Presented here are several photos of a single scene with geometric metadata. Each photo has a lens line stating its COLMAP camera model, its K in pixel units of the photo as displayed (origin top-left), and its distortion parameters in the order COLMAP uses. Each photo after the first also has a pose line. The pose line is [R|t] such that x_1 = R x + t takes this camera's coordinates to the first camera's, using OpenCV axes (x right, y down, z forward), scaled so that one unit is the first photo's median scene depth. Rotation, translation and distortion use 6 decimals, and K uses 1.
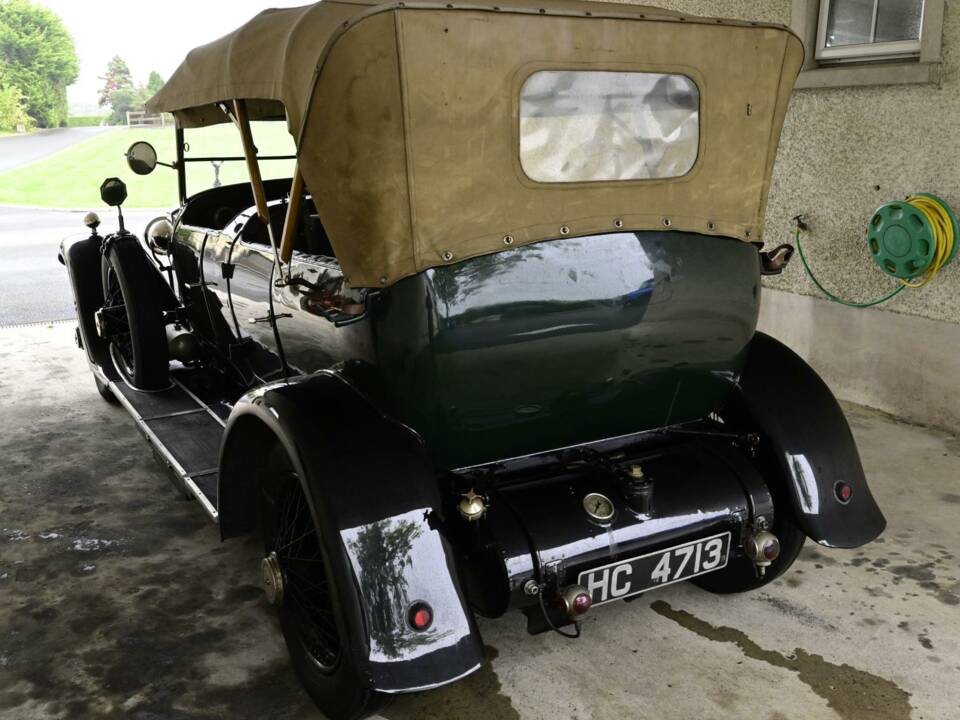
lens RADIAL K [[979.4, 0, 478.5], [0, 979.4, 363.2], [0, 0, 1]] dist [-0.000804, -0.000684]
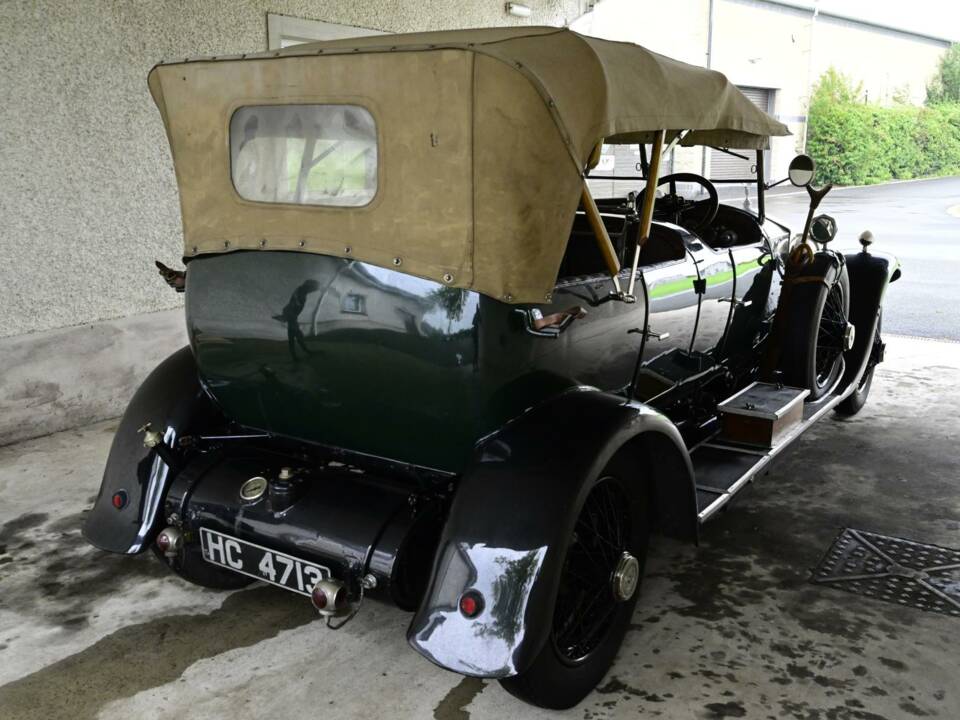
lens RADIAL K [[939.4, 0, 485.4], [0, 939.4, 359.2], [0, 0, 1]] dist [-0.003195, 0.006130]
pose [[0.468422, 0.210633, -0.858029, 0.891275], [-0.219818, 0.968411, 0.117726, -0.143701], [0.855722, 0.133465, 0.499926, 0.518145]]
